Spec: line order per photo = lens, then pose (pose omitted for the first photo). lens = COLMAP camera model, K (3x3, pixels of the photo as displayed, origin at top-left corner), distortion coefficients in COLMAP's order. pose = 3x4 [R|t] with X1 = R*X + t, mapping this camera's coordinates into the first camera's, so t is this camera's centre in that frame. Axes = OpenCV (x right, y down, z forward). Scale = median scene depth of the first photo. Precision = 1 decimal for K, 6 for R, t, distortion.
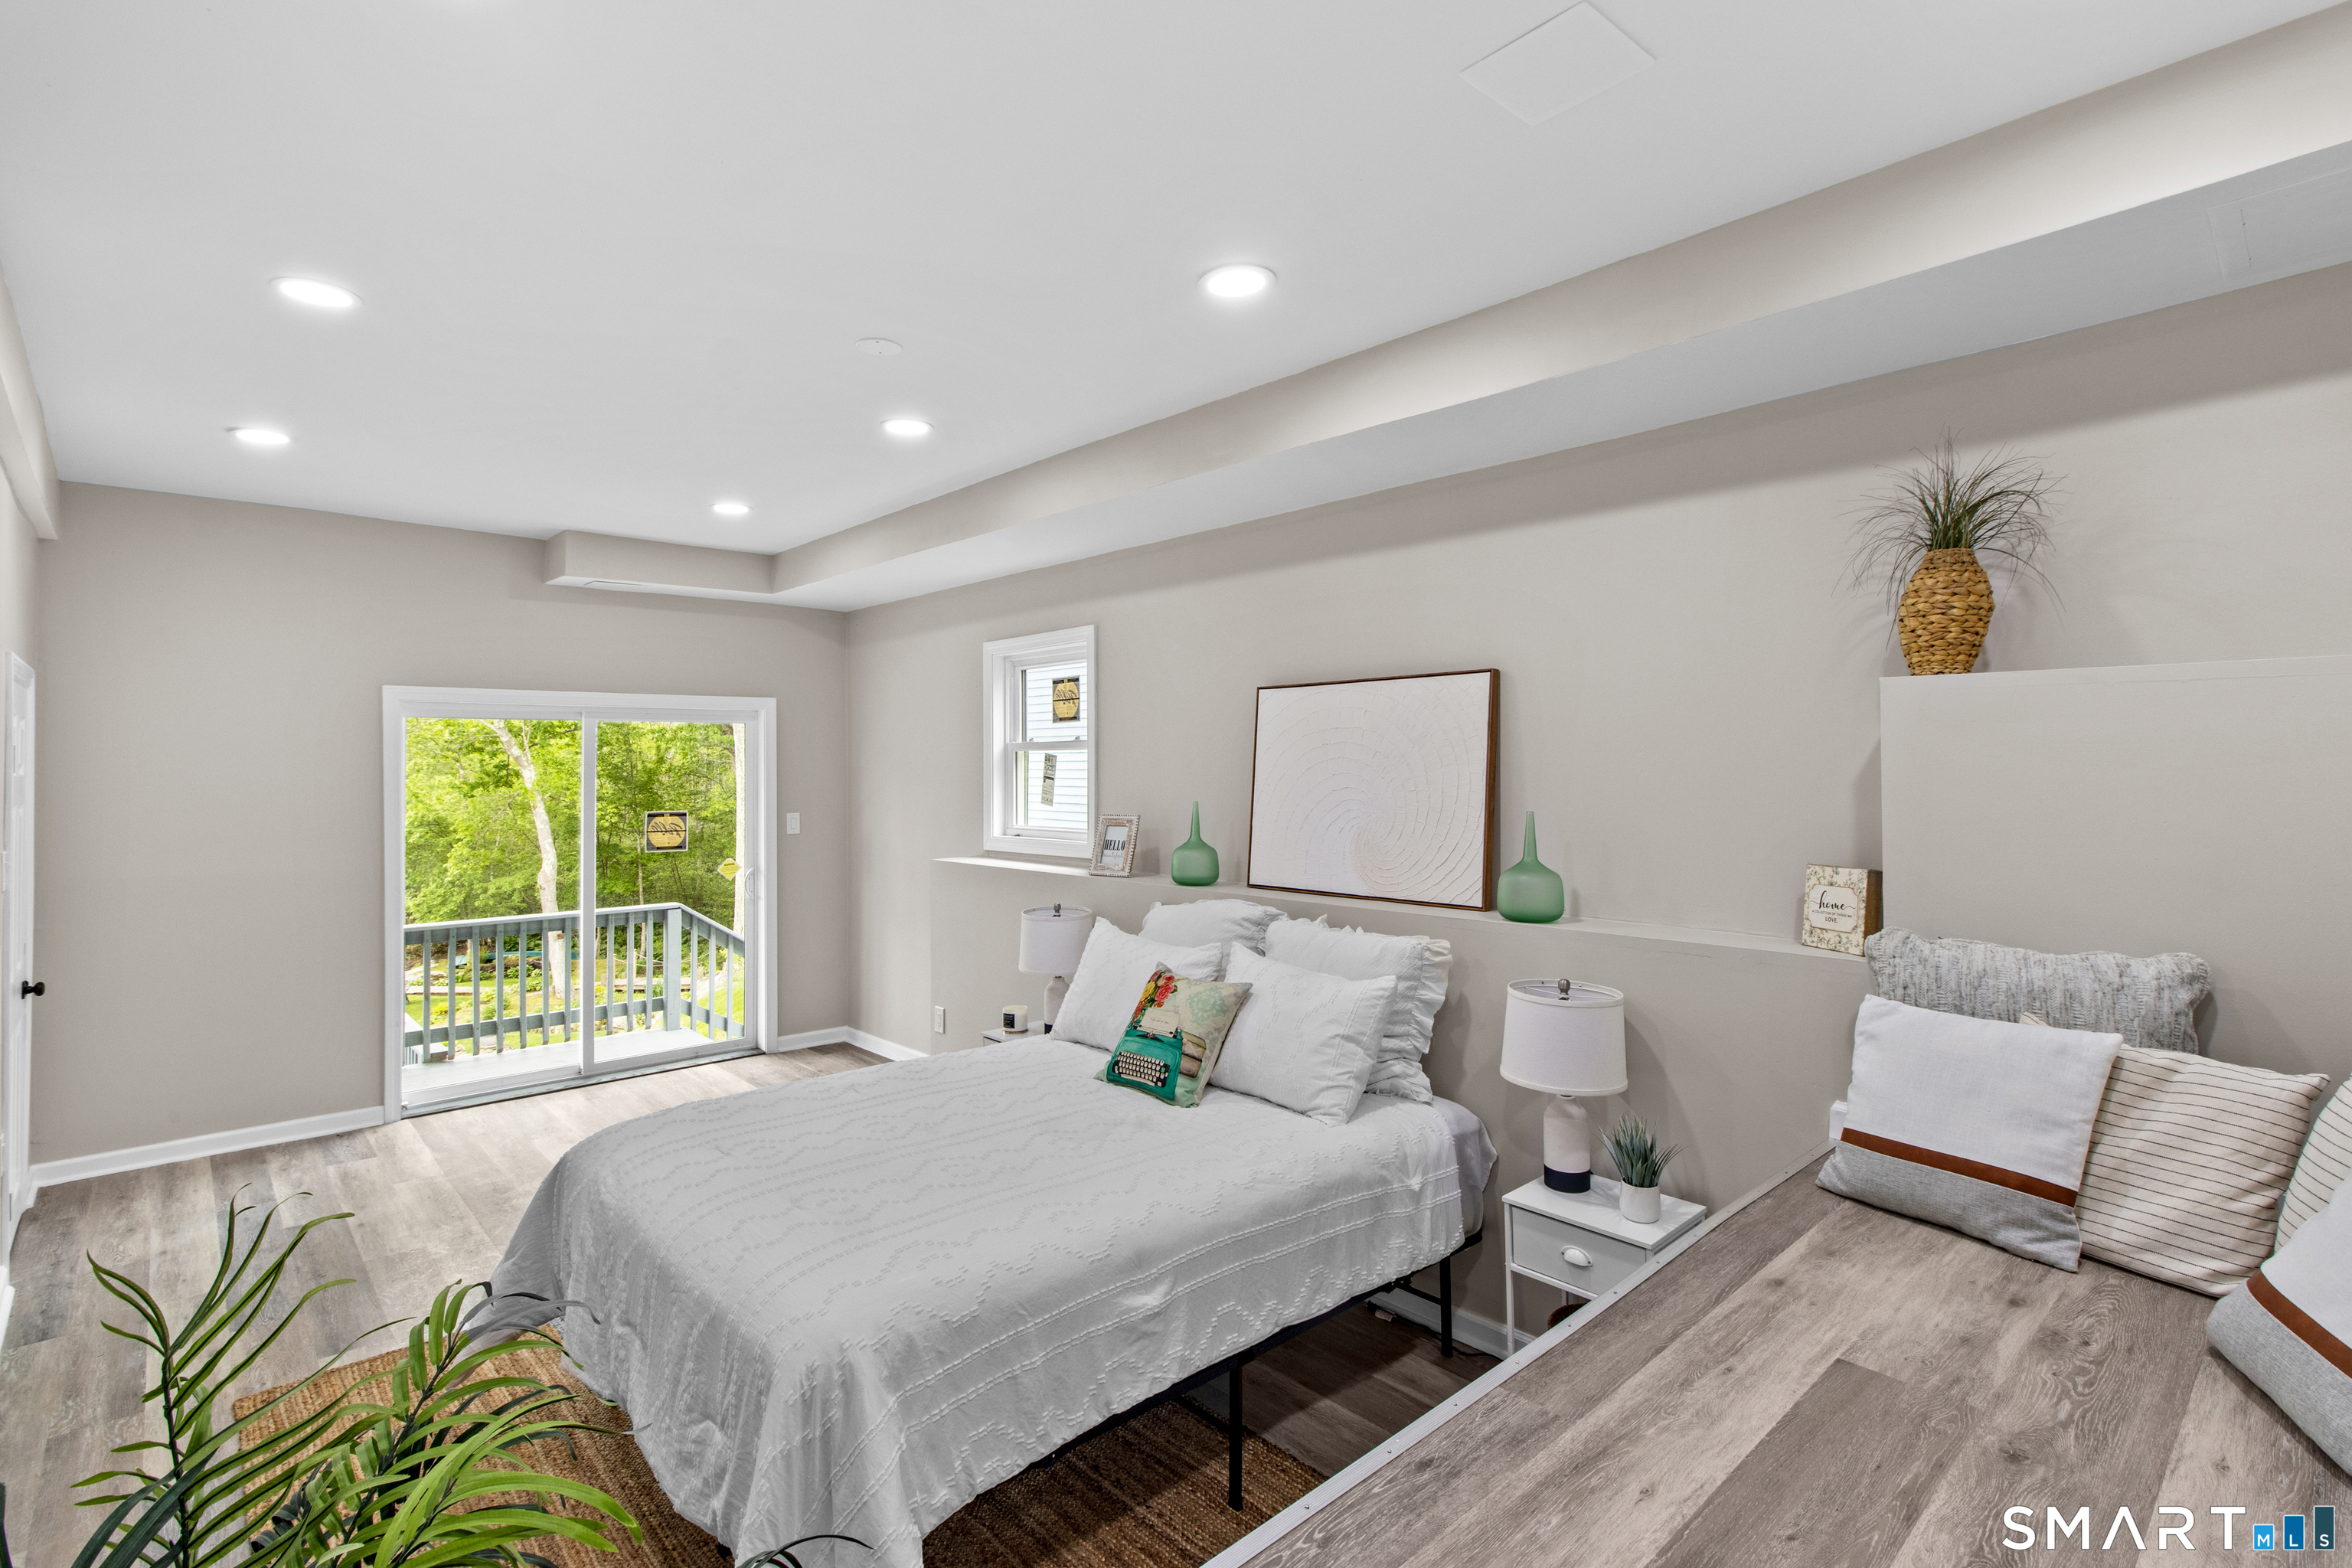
lens RADIAL K [[1115.1, 0, 1178.2], [0, 1115.1, 774.9], [0, 0, 1]] dist [0.000098, 0.000105]
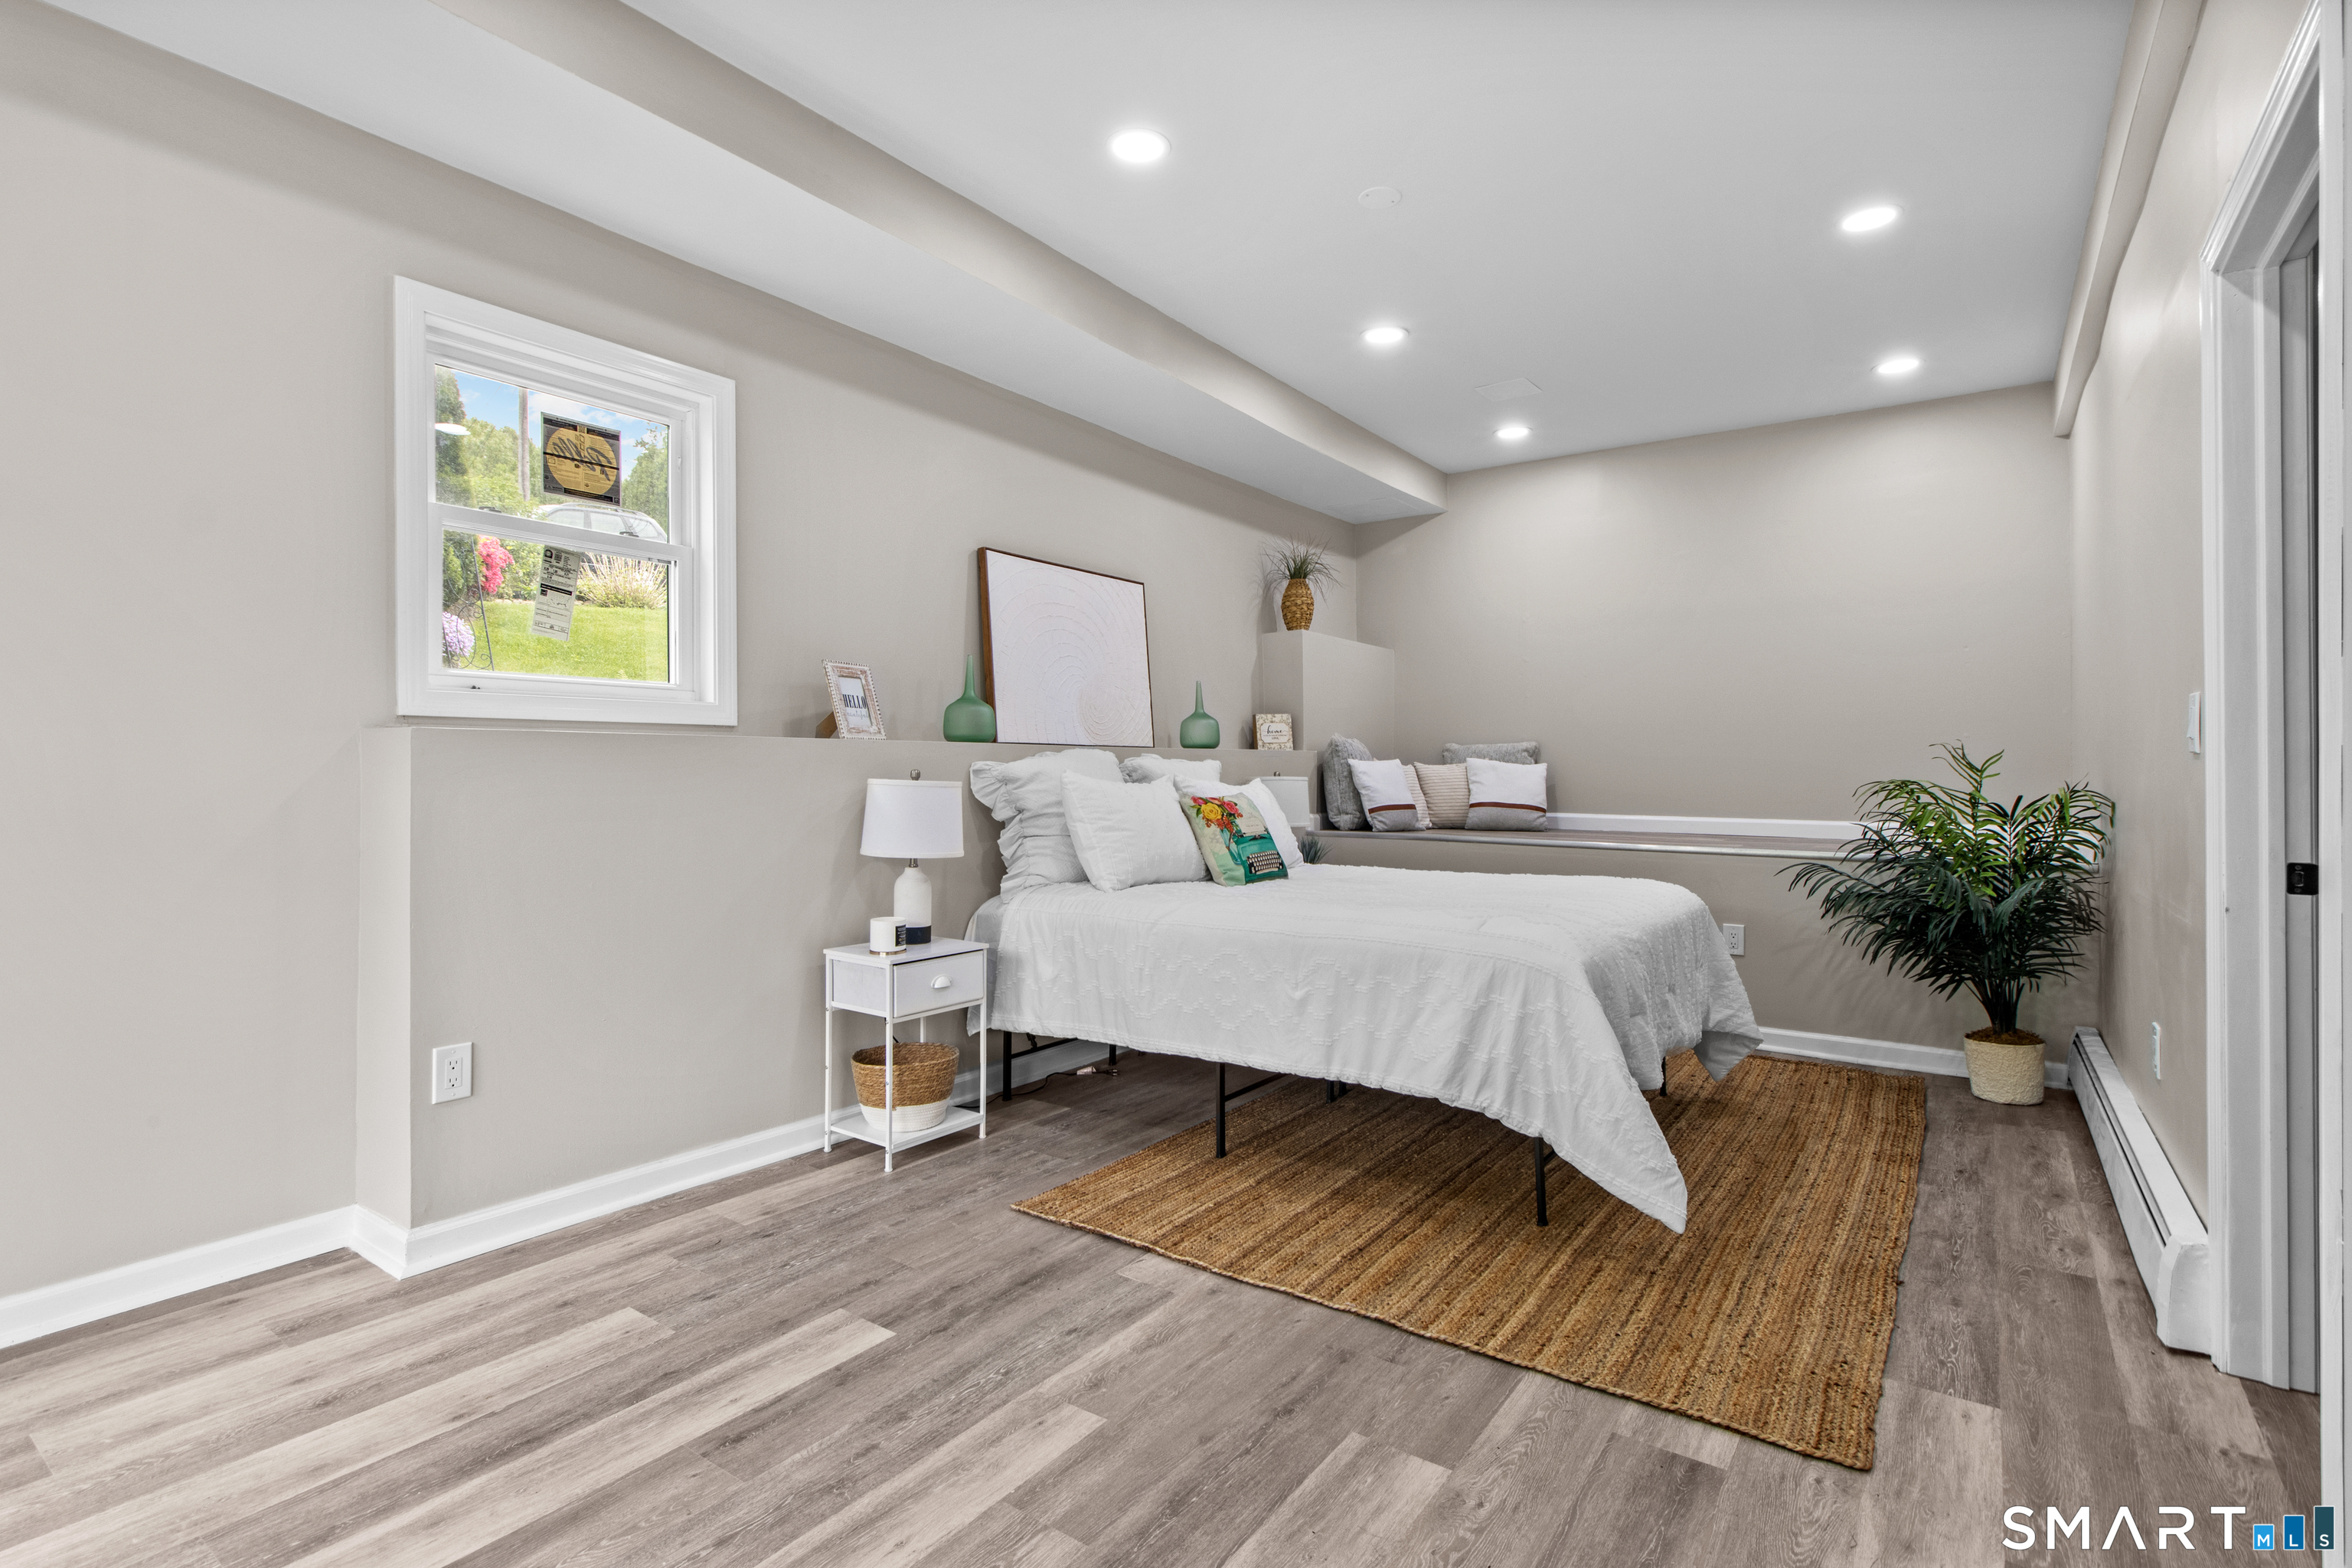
lens RADIAL K [[1115.1, 0, 1178.2], [0, 1115.1, 774.9], [0, 0, 1]] dist [0.000098, 0.000105]
pose [[-0.212914, -0.002473, 0.977068, -0.748478], [0.002431, 0.999992, 0.003061, 0.097663], [-0.977068, 0.003026, -0.212907, 0.826200]]
